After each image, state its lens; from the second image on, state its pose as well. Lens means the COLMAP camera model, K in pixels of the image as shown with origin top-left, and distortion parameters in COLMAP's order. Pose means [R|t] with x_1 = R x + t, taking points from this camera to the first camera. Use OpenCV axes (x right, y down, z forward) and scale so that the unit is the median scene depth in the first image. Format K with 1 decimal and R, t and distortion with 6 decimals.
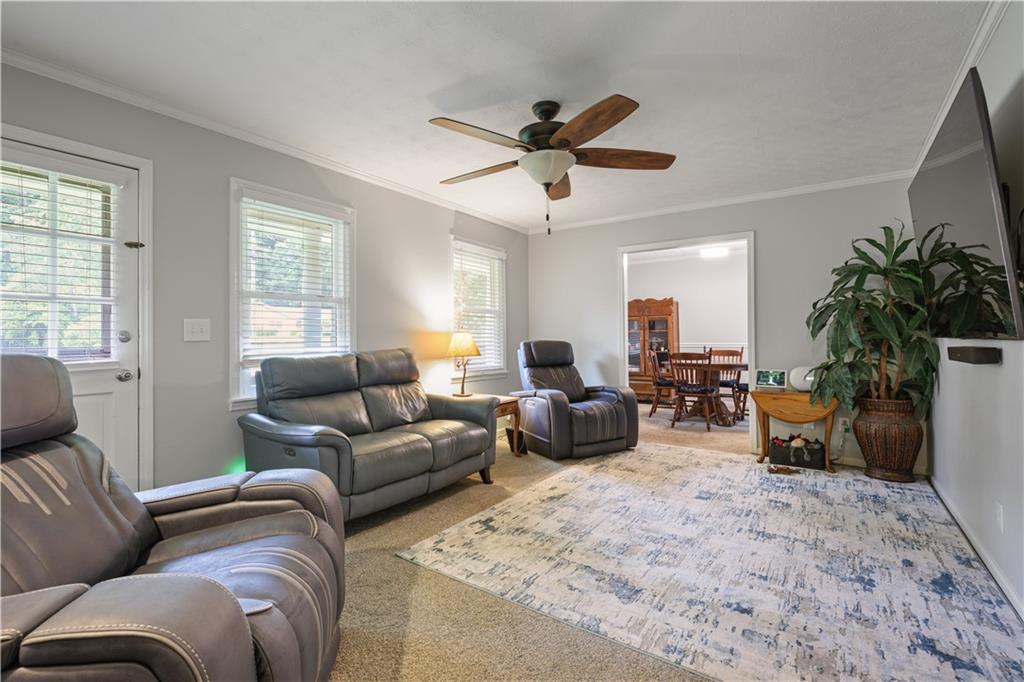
lens RADIAL K [[462.8, 0, 512.4], [0, 462.8, 338.9], [0, 0, 1]] dist [0.004811, 0.000122]
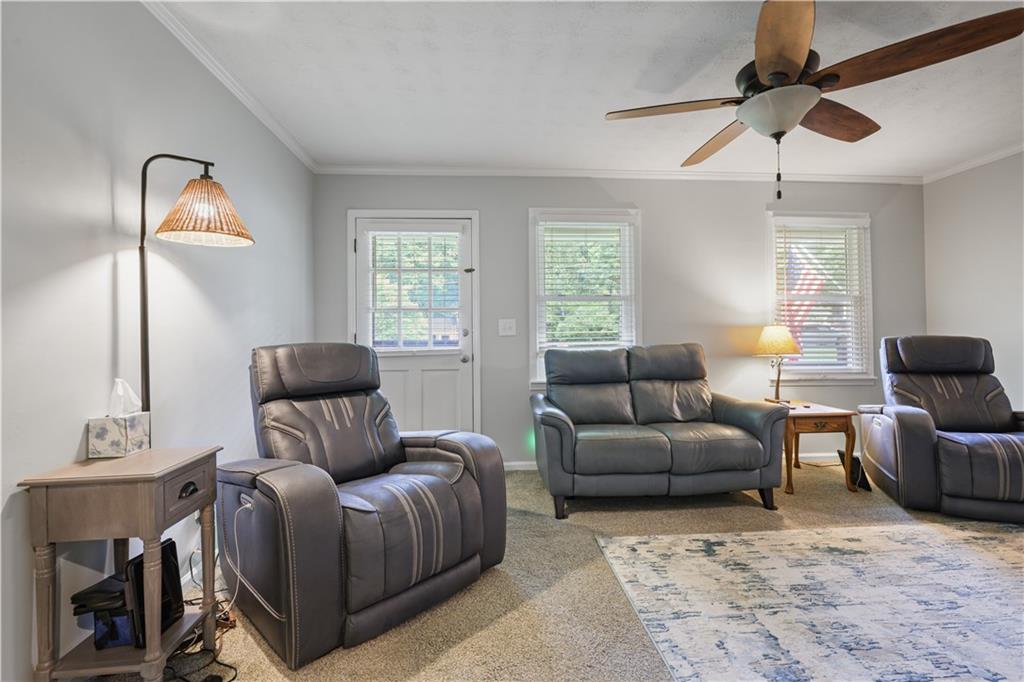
lens RADIAL K [[462.8, 0, 512.9], [0, 462.8, 335.2], [0, 0, 1]] dist [0.004811, 0.000122]
pose [[0.639259, 0.001470, -0.768990, 0.316612], [0.001778, 0.999993, 0.003390, -0.001172], [0.768990, -0.003534, 0.639251, 0.130747]]
